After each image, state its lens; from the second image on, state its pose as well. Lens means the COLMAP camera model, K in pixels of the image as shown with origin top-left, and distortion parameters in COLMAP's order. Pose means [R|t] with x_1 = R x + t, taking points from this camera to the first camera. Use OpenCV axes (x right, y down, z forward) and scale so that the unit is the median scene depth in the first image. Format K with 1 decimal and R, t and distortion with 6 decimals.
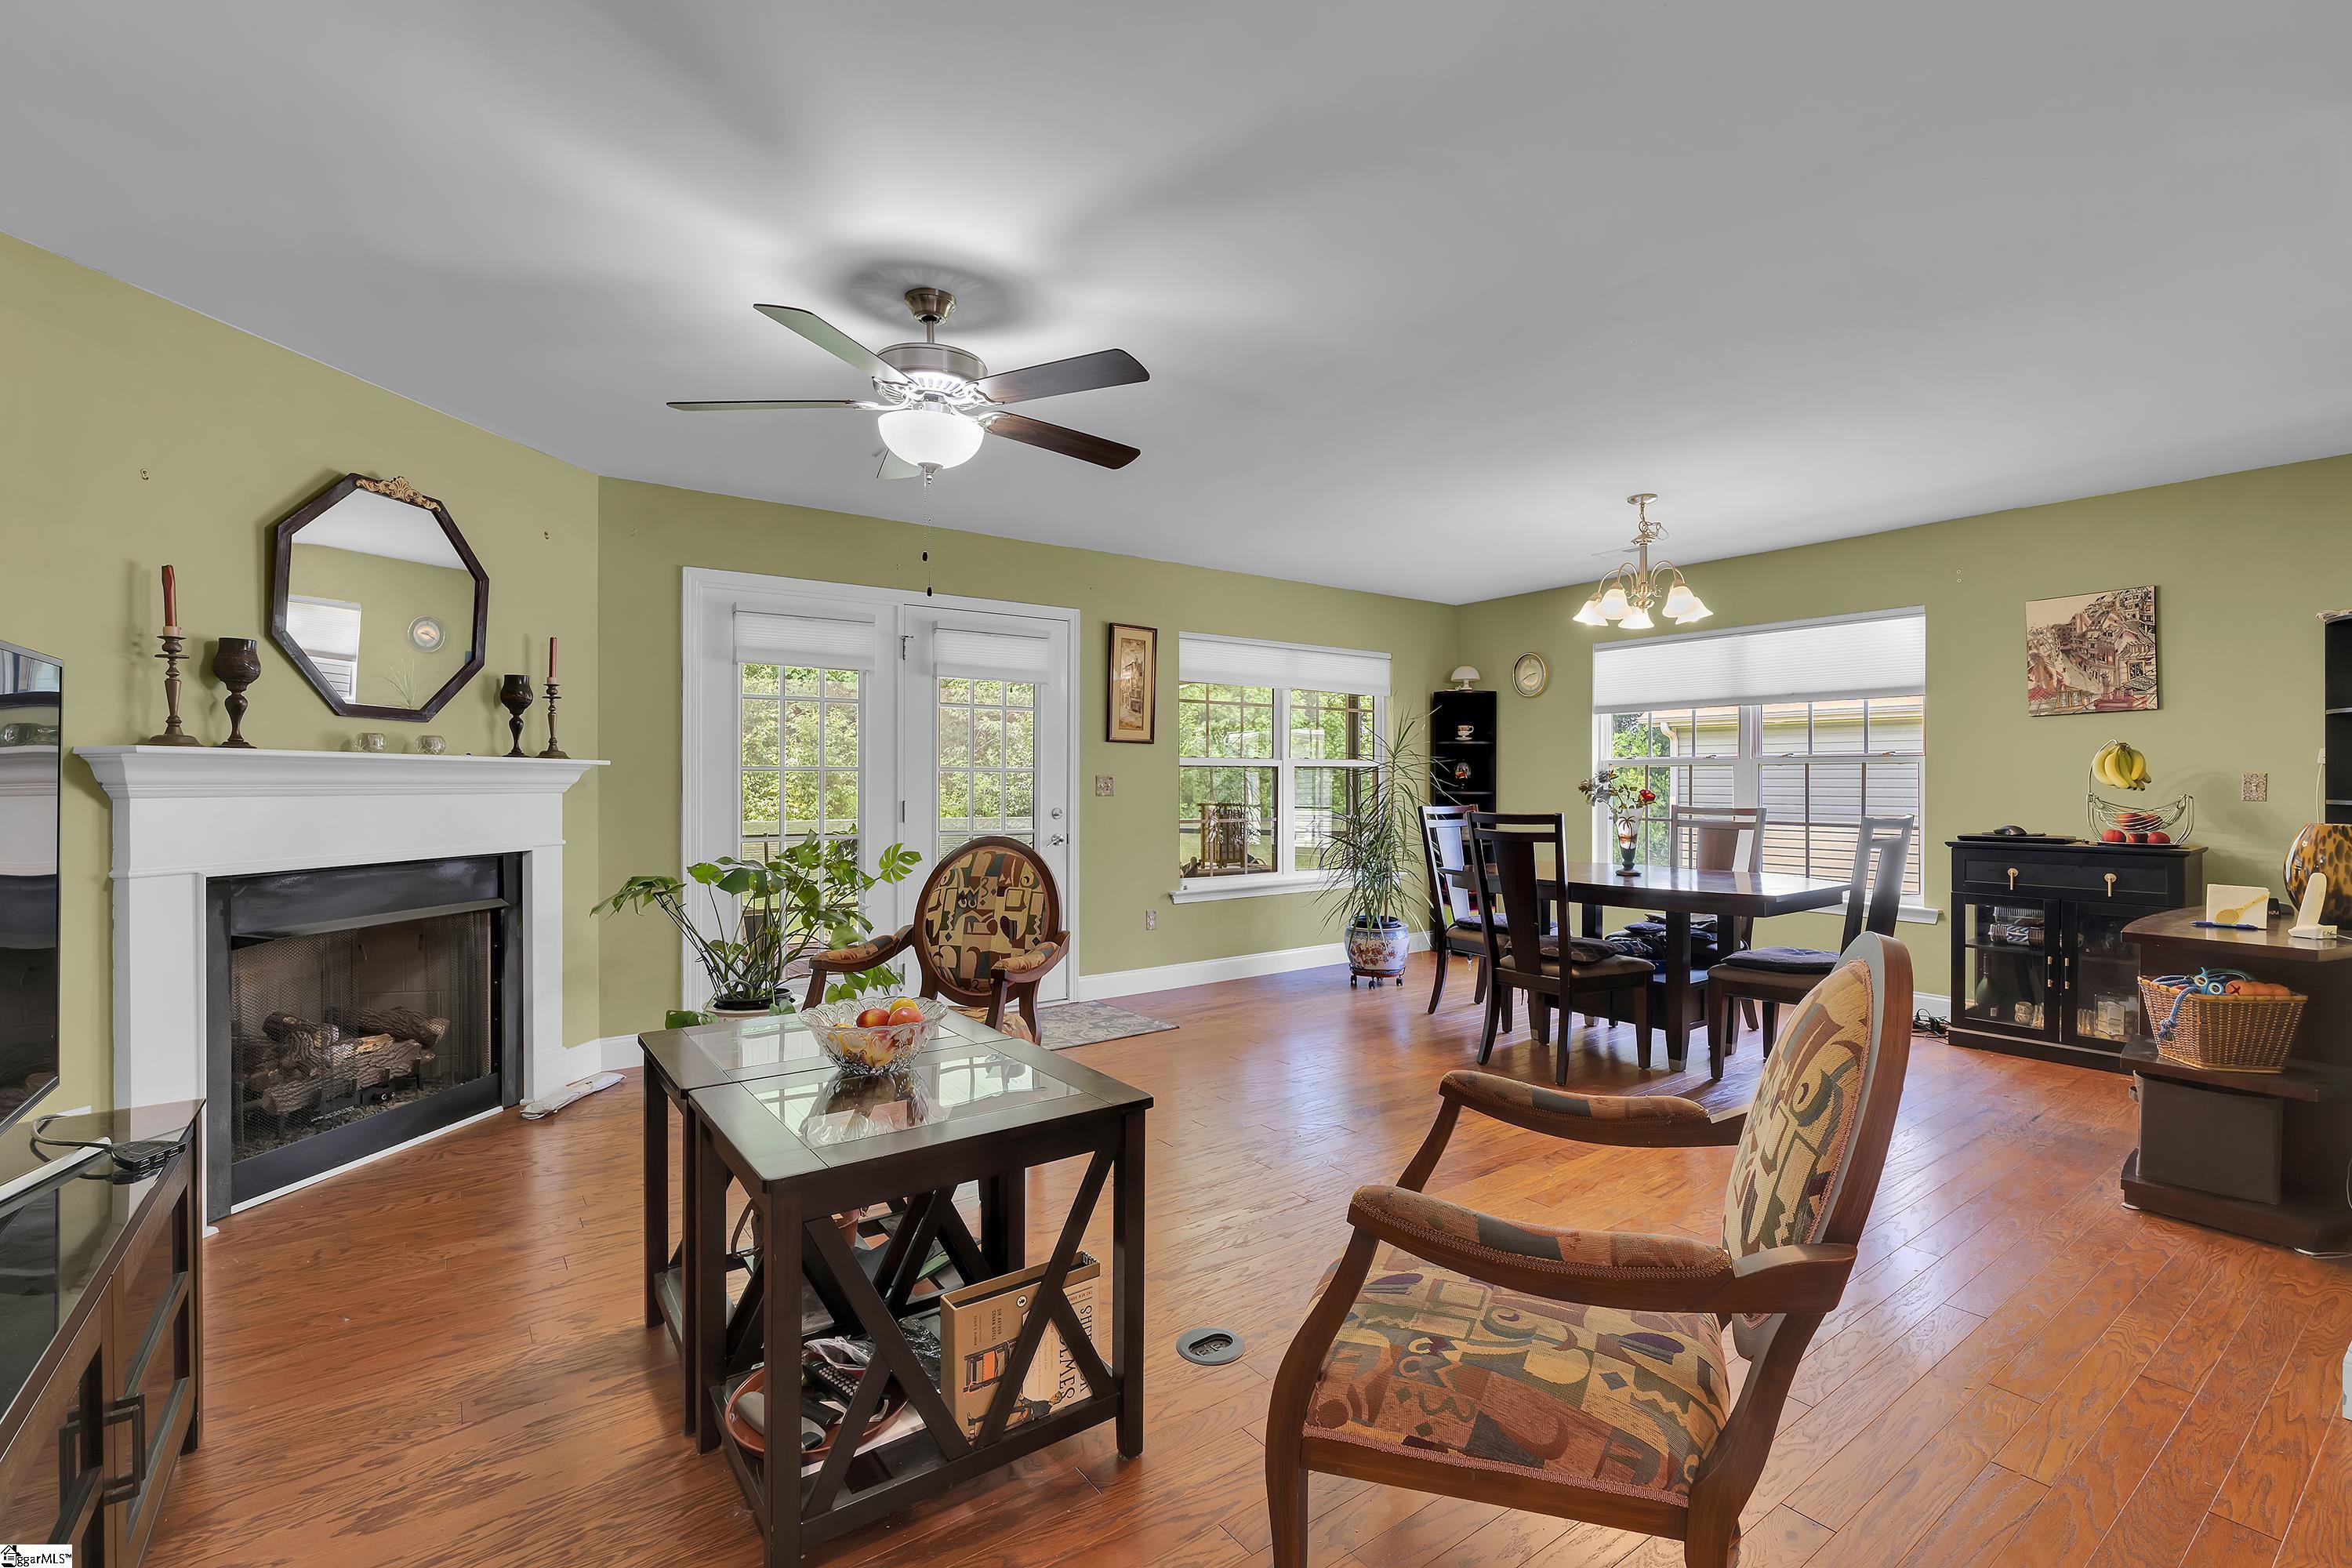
lens RADIAL K [[1049.5, 0, 1180.4], [0, 1049.5, 783.0], [0, 0, 1]] dist [-0.002834, -0.000517]
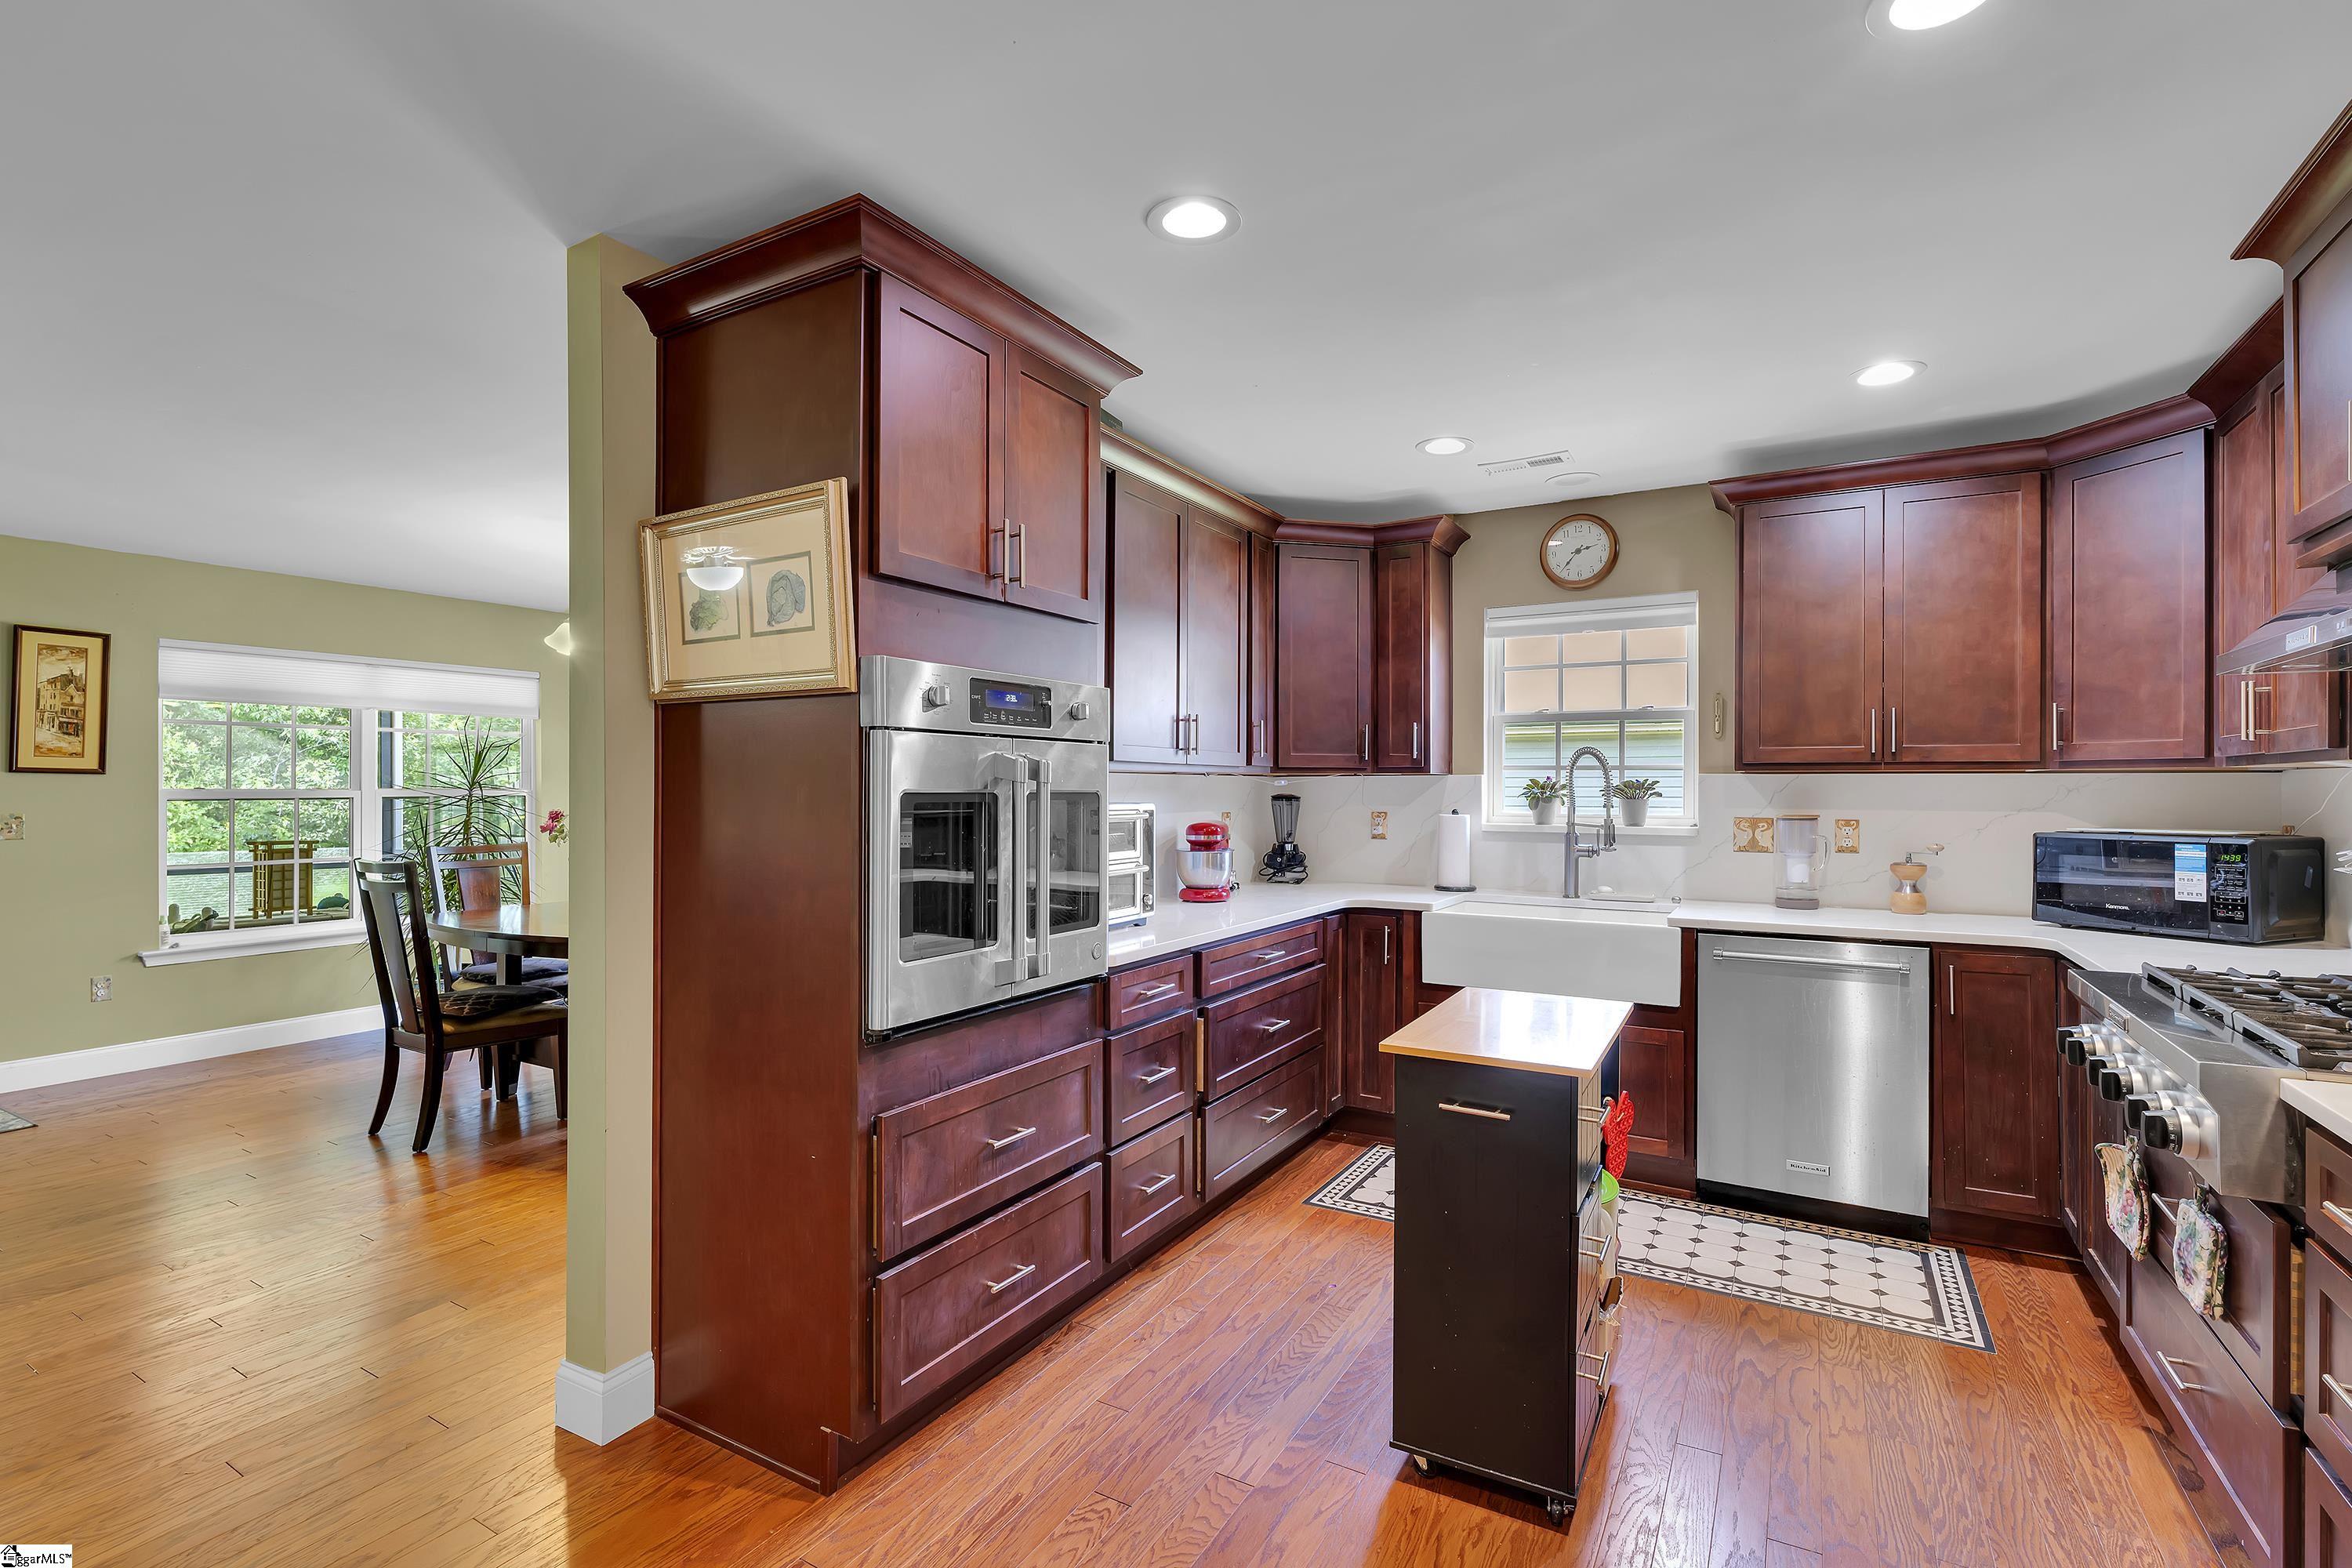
lens RADIAL K [[1049.5, 0, 1185.9], [0, 1049.5, 789.6], [0, 0, 1]] dist [-0.002834, -0.000517]
pose [[0.917818, -0.003636, 0.396986, 0.547625], [0.004767, 0.999987, -0.001863, -0.025231], [-0.396974, 0.003602, 0.917823, -0.110766]]
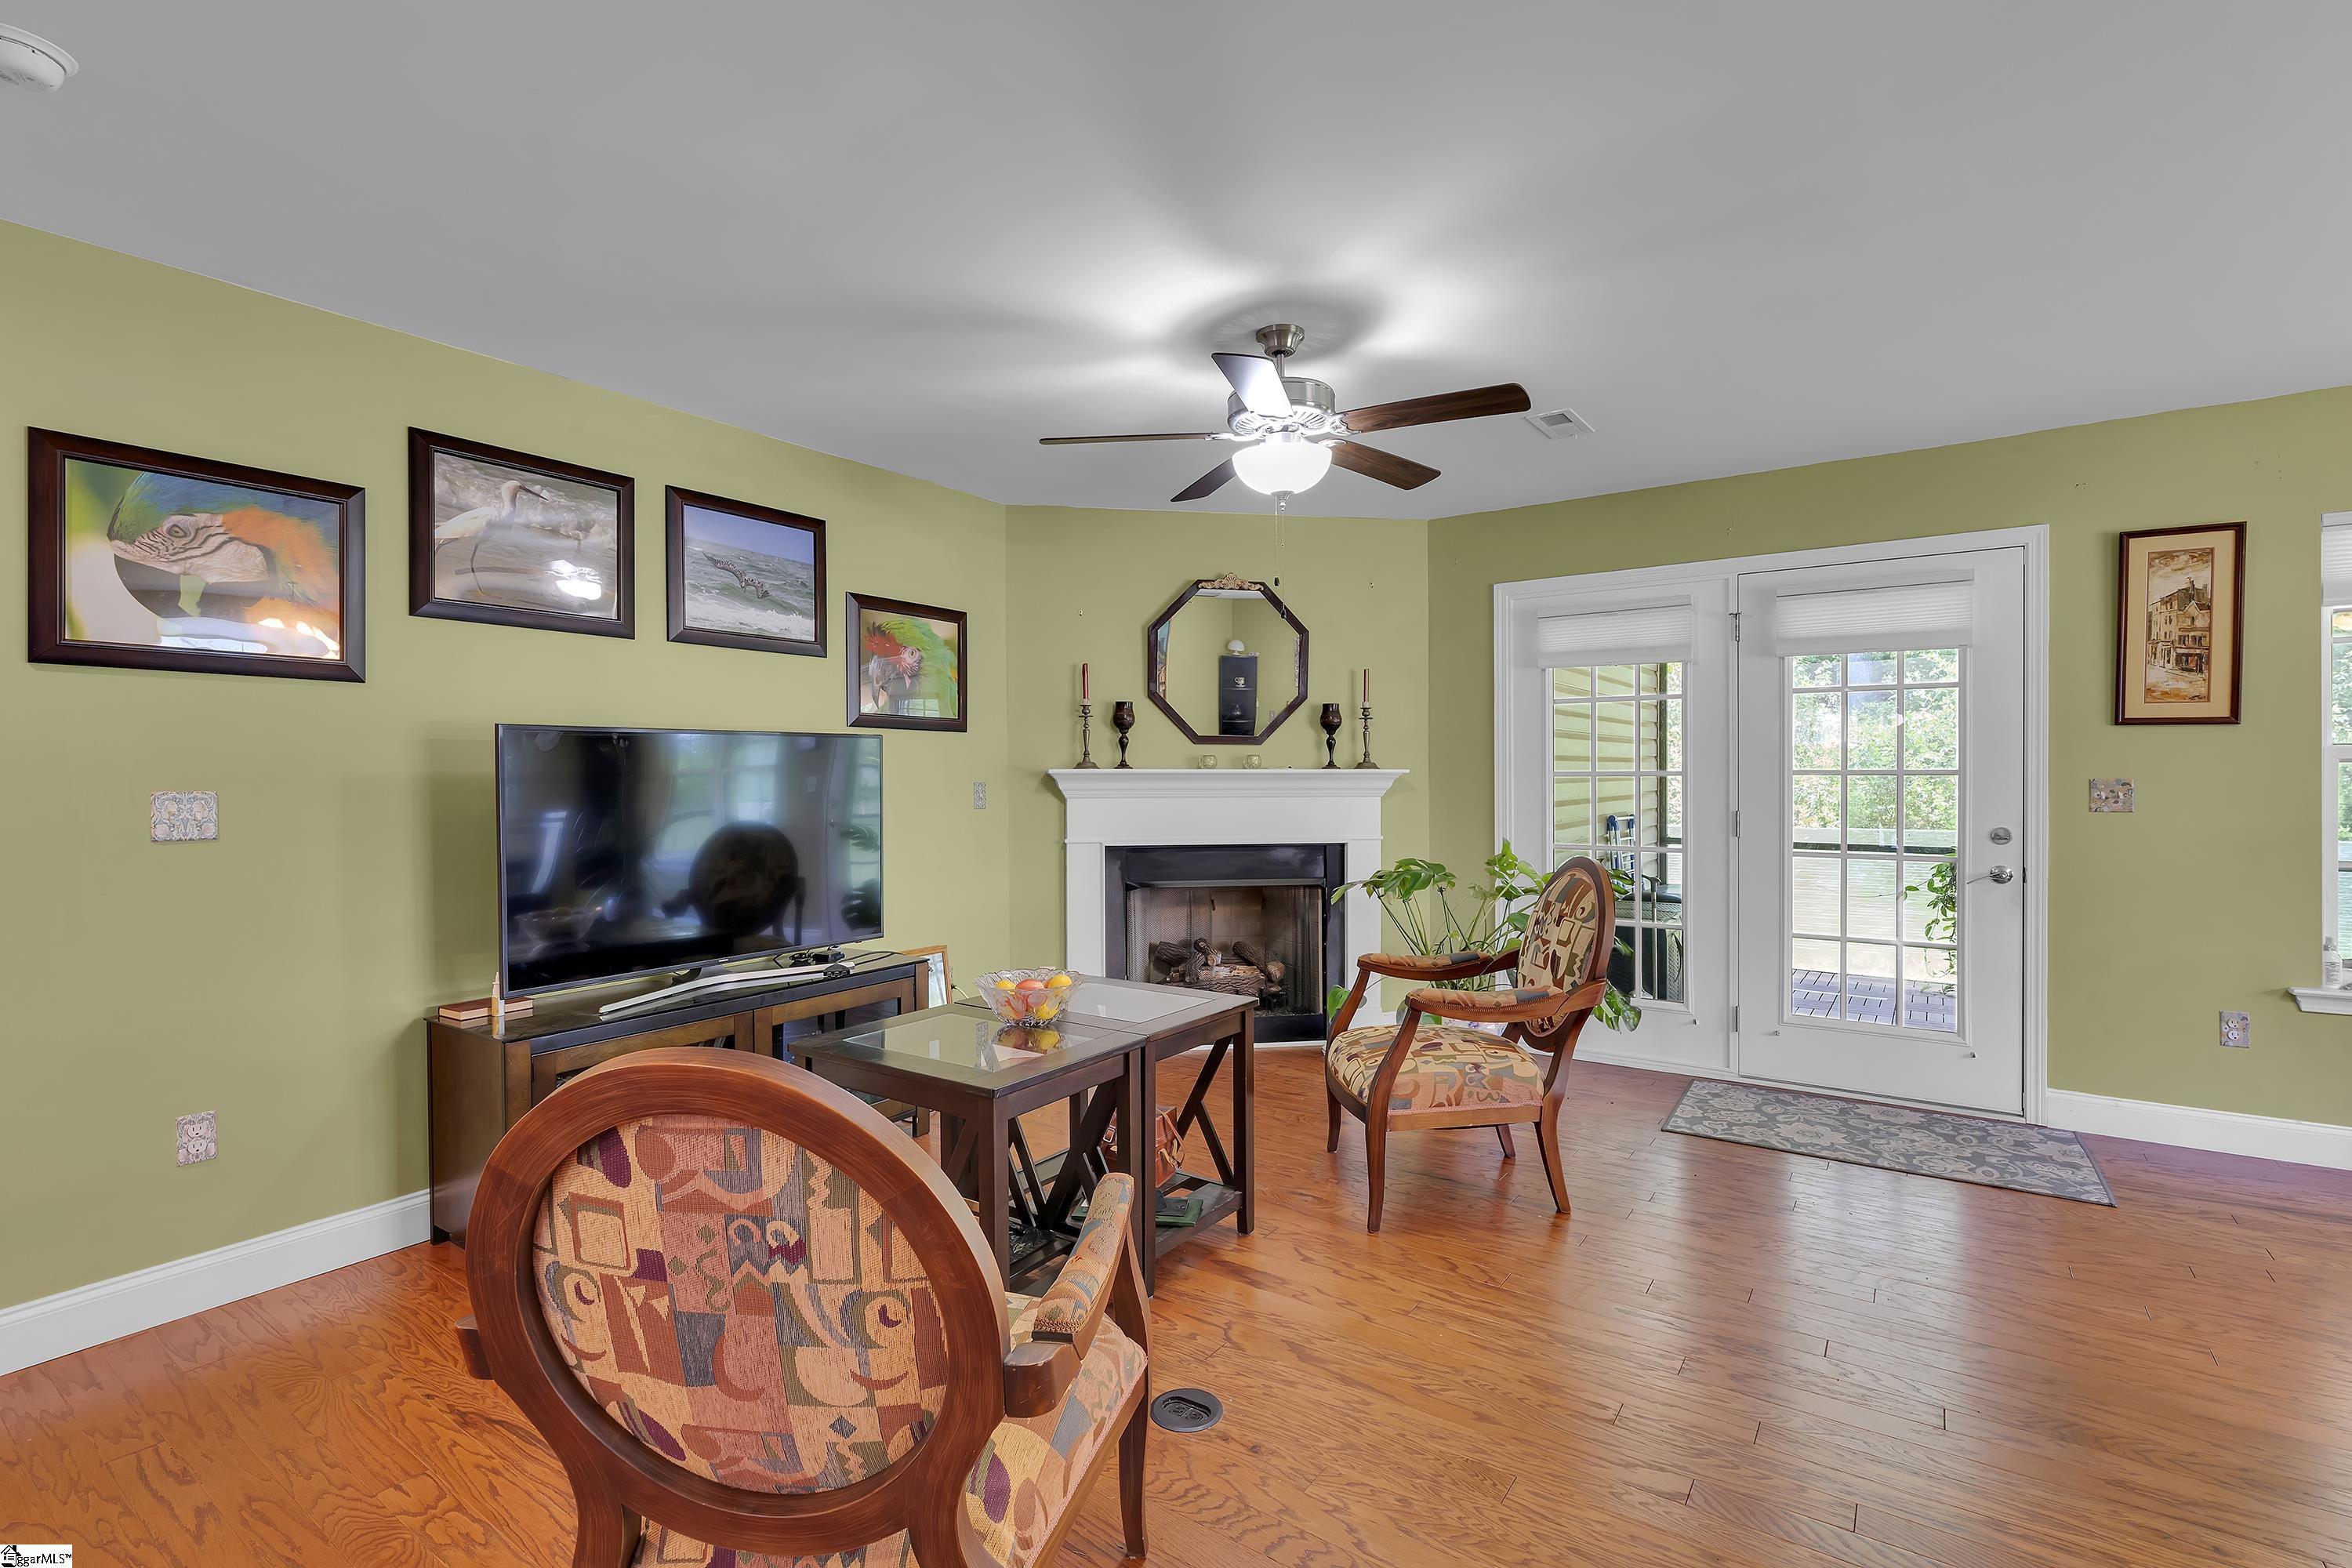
lens RADIAL K [[1049.5, 0, 1159.3], [0, 1049.5, 774.3], [0, 0, 1]] dist [-0.002834, -0.000517]
pose [[0.311477, -0.004411, -0.950244, 0.429182], [0.001920, 0.999990, -0.004012, -0.010616], [0.950252, -0.000575, 0.311482, 0.335692]]
